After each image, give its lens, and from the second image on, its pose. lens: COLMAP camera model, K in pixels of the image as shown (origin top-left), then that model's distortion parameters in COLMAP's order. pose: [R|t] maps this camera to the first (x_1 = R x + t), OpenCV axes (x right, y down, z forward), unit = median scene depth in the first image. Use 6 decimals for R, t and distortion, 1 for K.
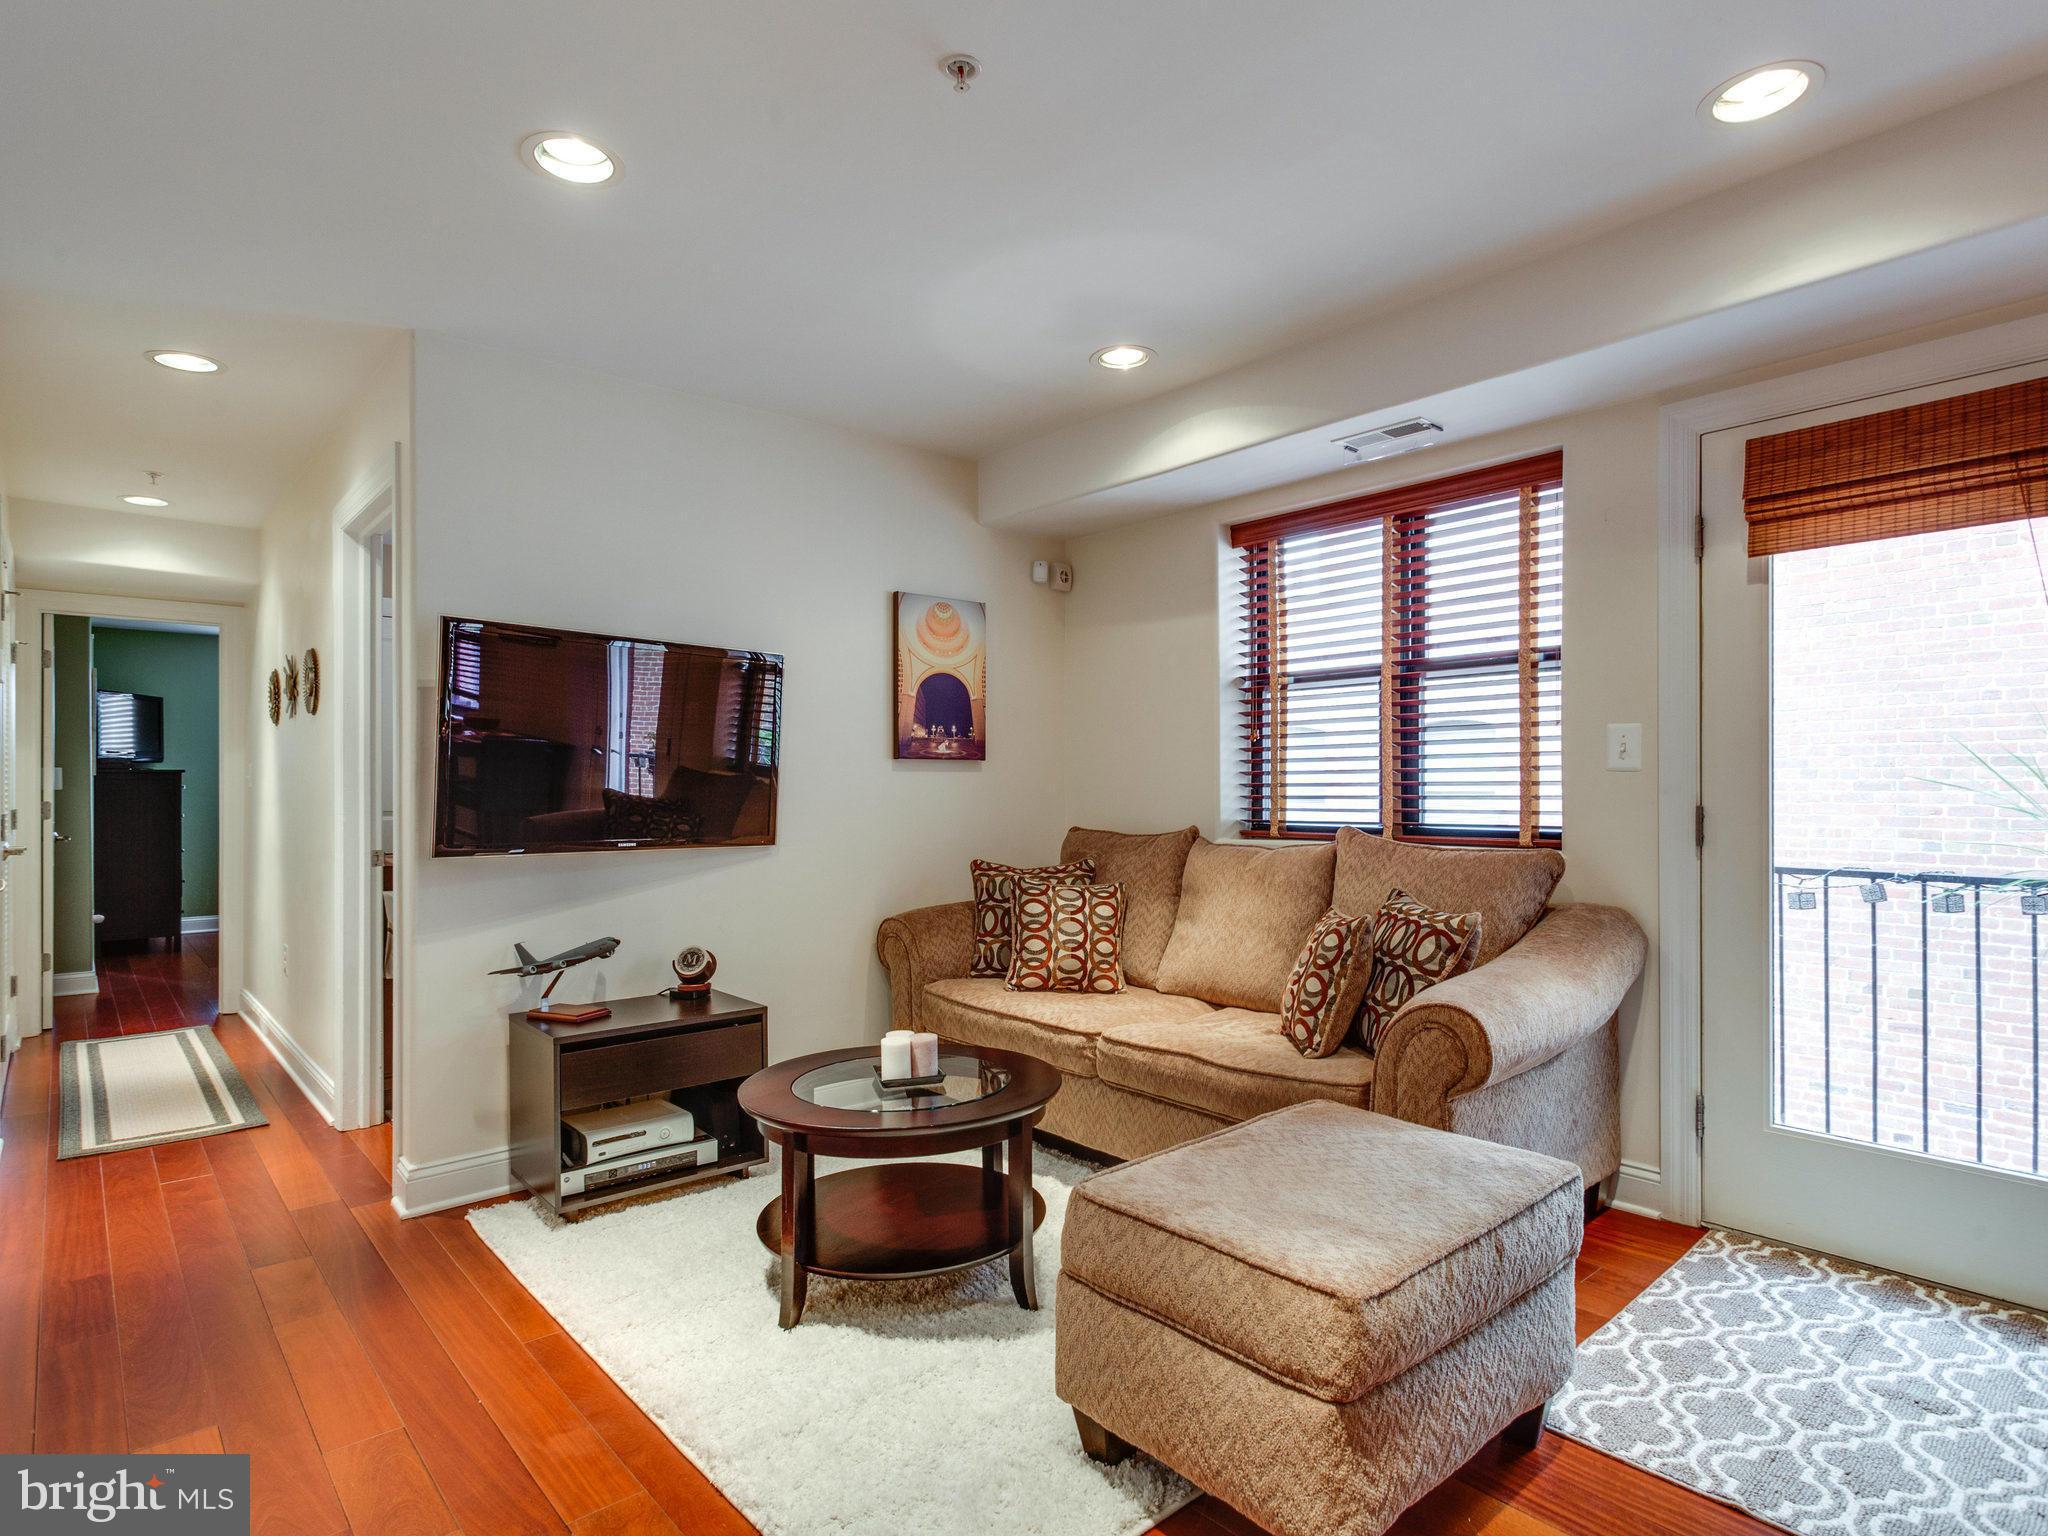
lens RADIAL K [[1109.4, 0, 1014.9], [0, 1109.4, 768.3], [0, 0, 1]] dist [0.004291, 0.000378]
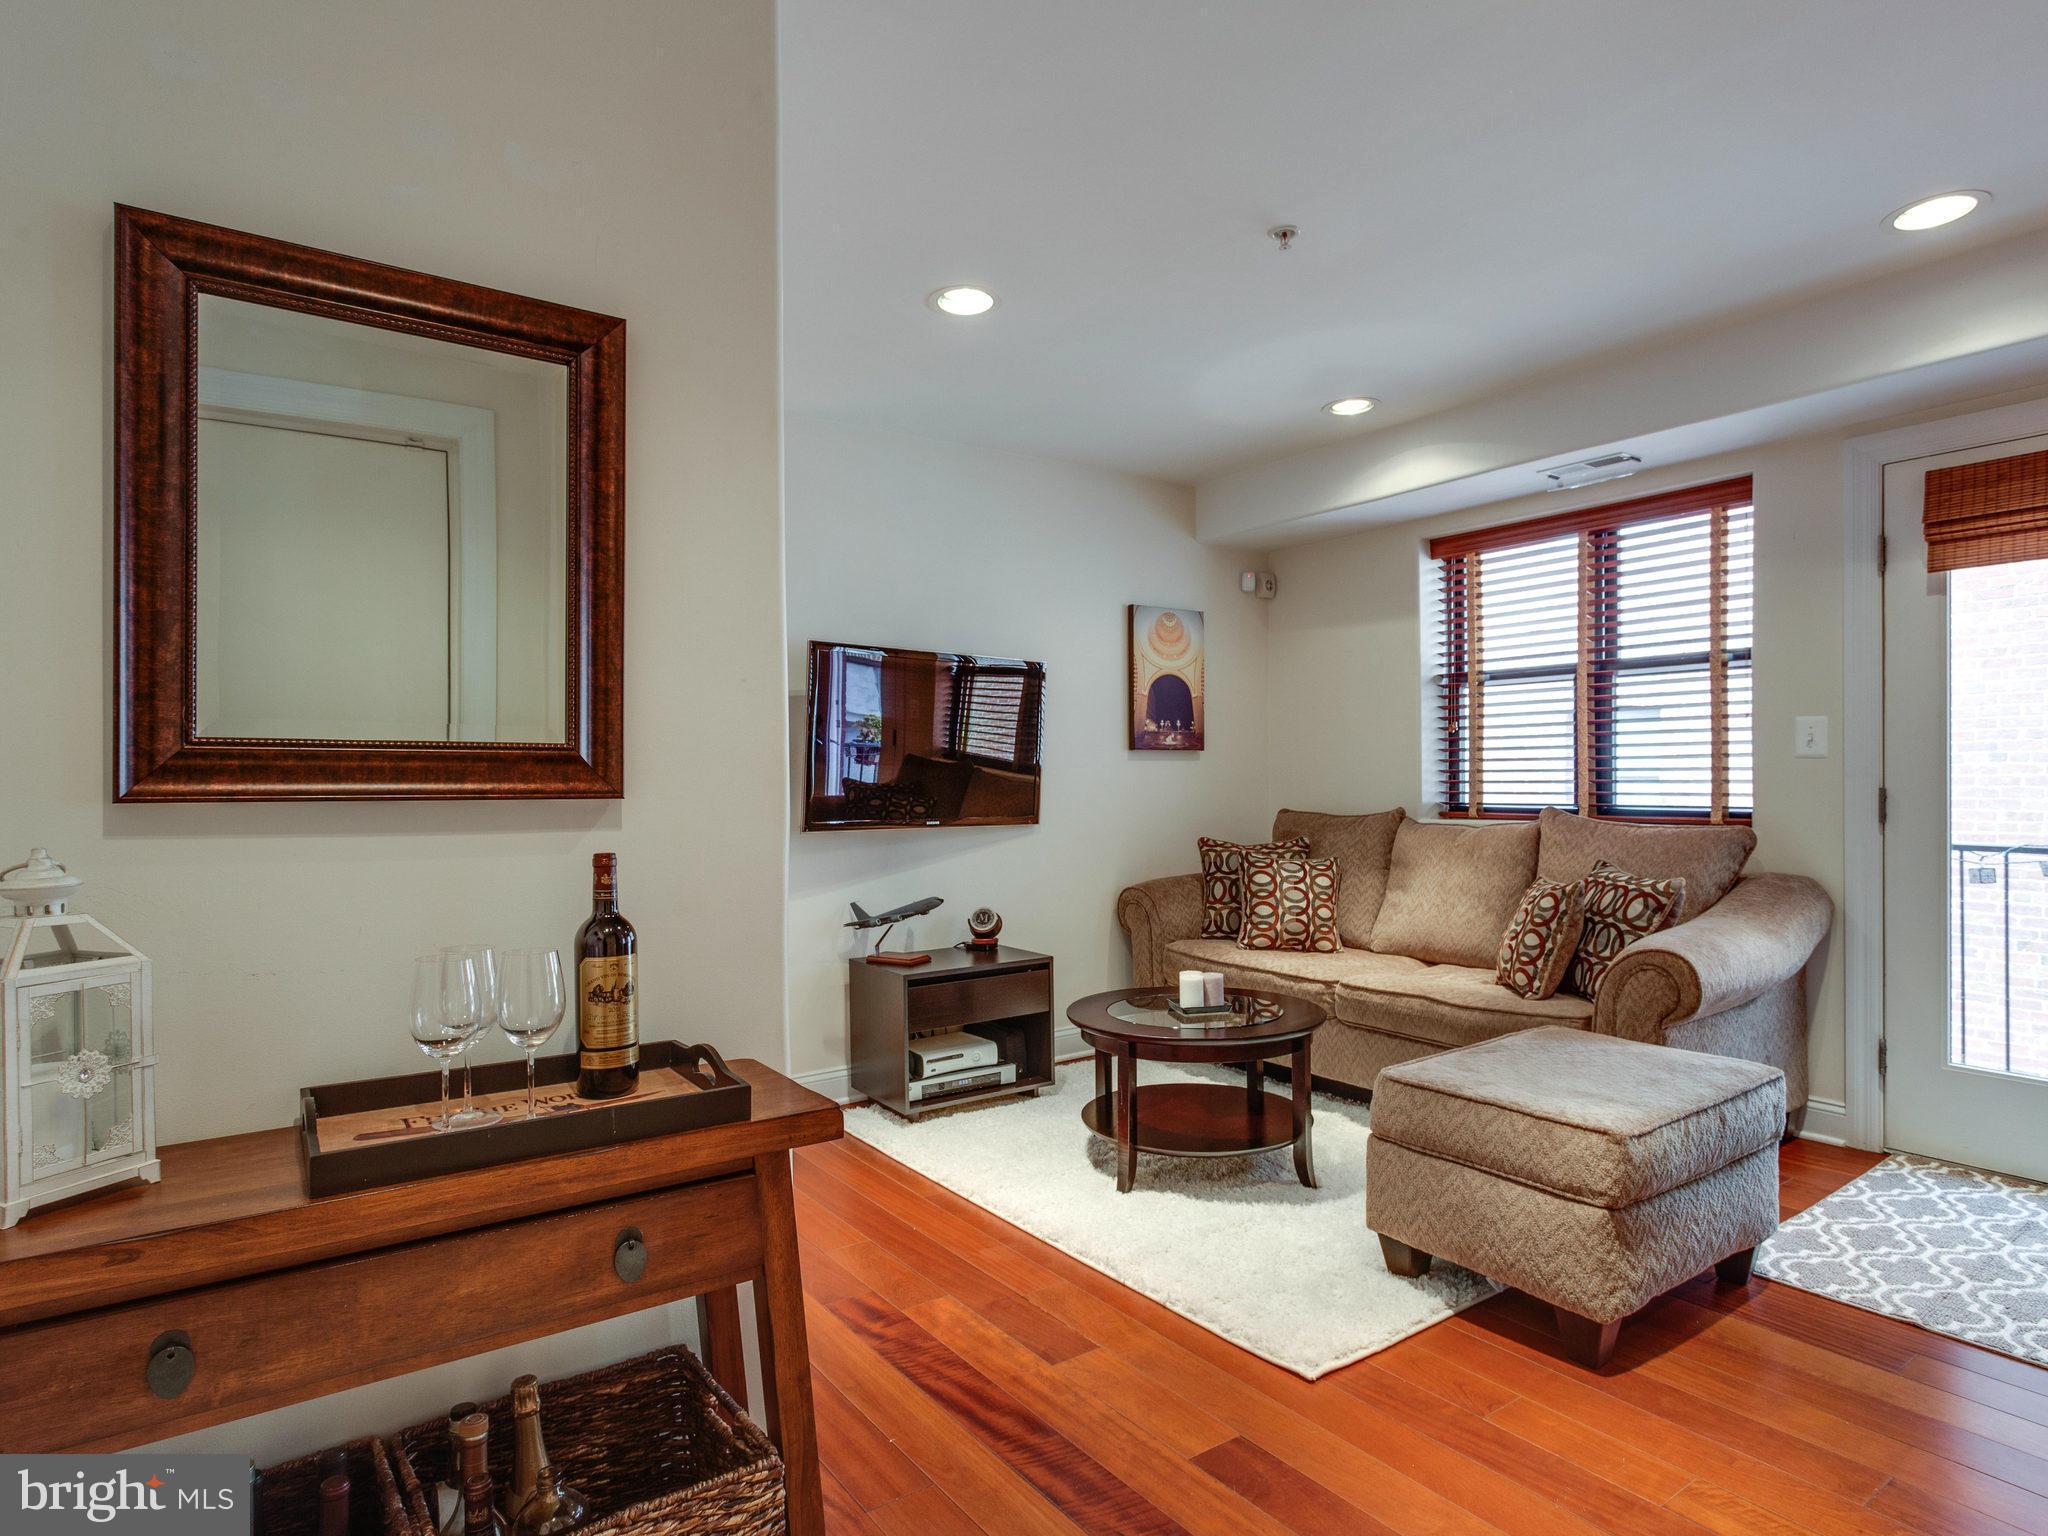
lens RADIAL K [[1109.4, 0, 1023.4], [0, 1109.4, 764.8], [0, 0, 1]] dist [0.004291, 0.000378]
pose [[0.994695, -0.005219, -0.102739, -0.126666], [0.006119, 0.999946, 0.008448, -0.004437], [0.102689, -0.009032, 0.994672, -0.200403]]
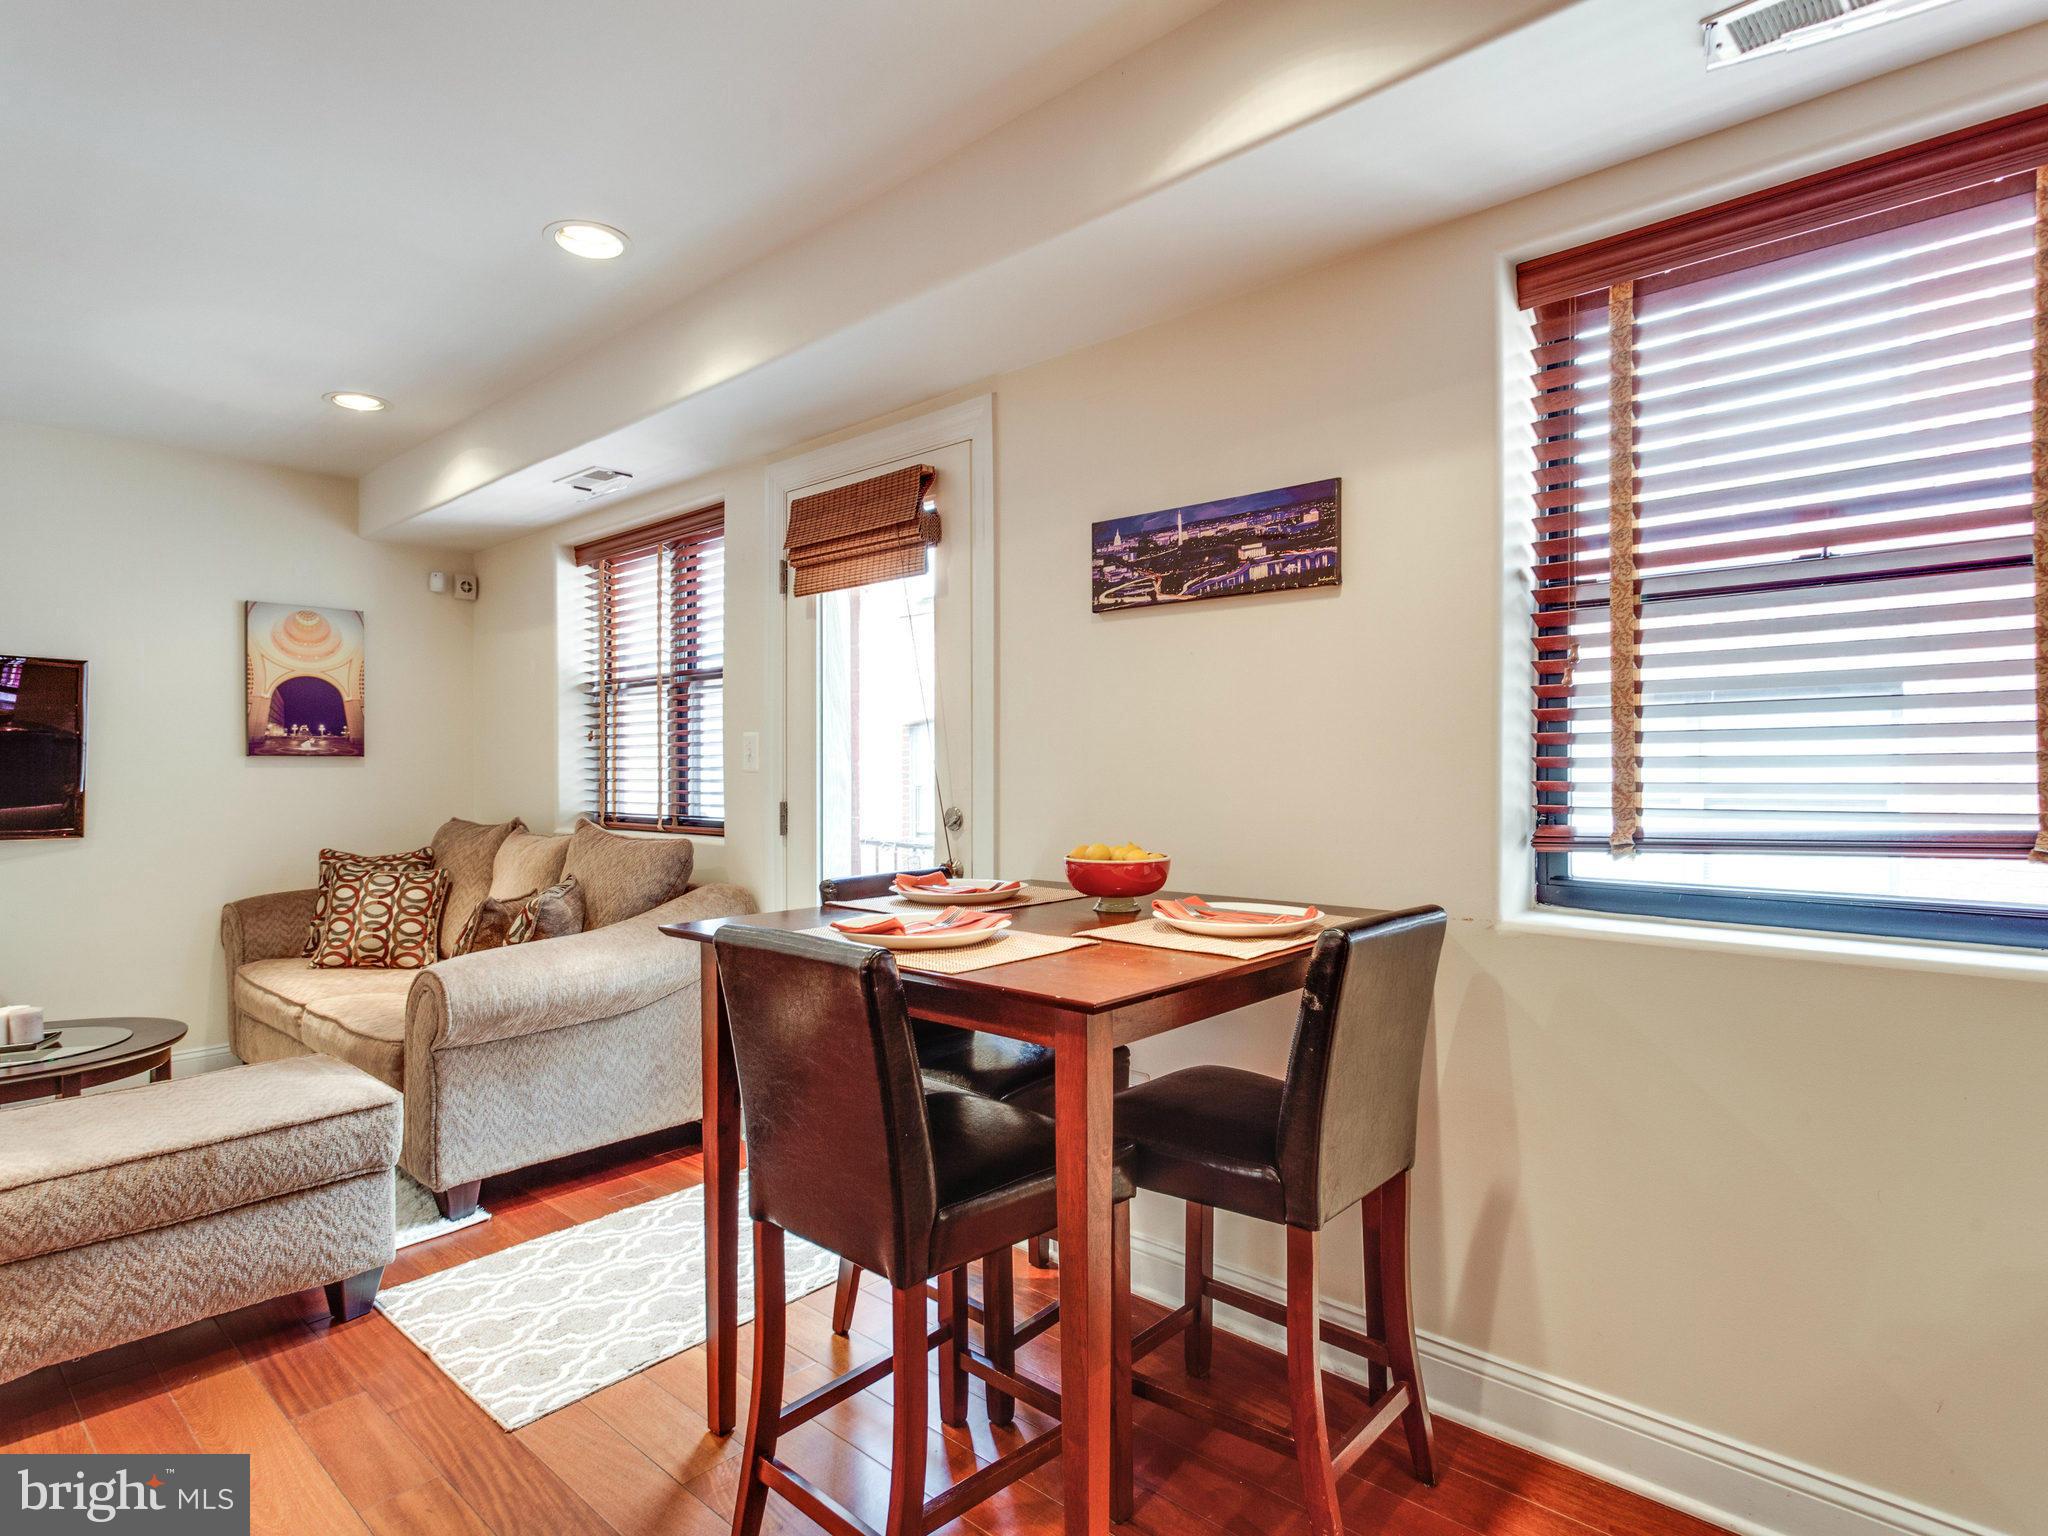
lens RADIAL K [[1109.4, 0, 978.3], [0, 1109.4, 766.5], [0, 0, 1]] dist [0.004291, 0.000378]
pose [[0.993695, -0.001113, 0.112111, 0.598080], [-0.000625, 0.999880, 0.015466, -0.019669], [-0.112115, -0.015439, 0.993575, -0.188971]]
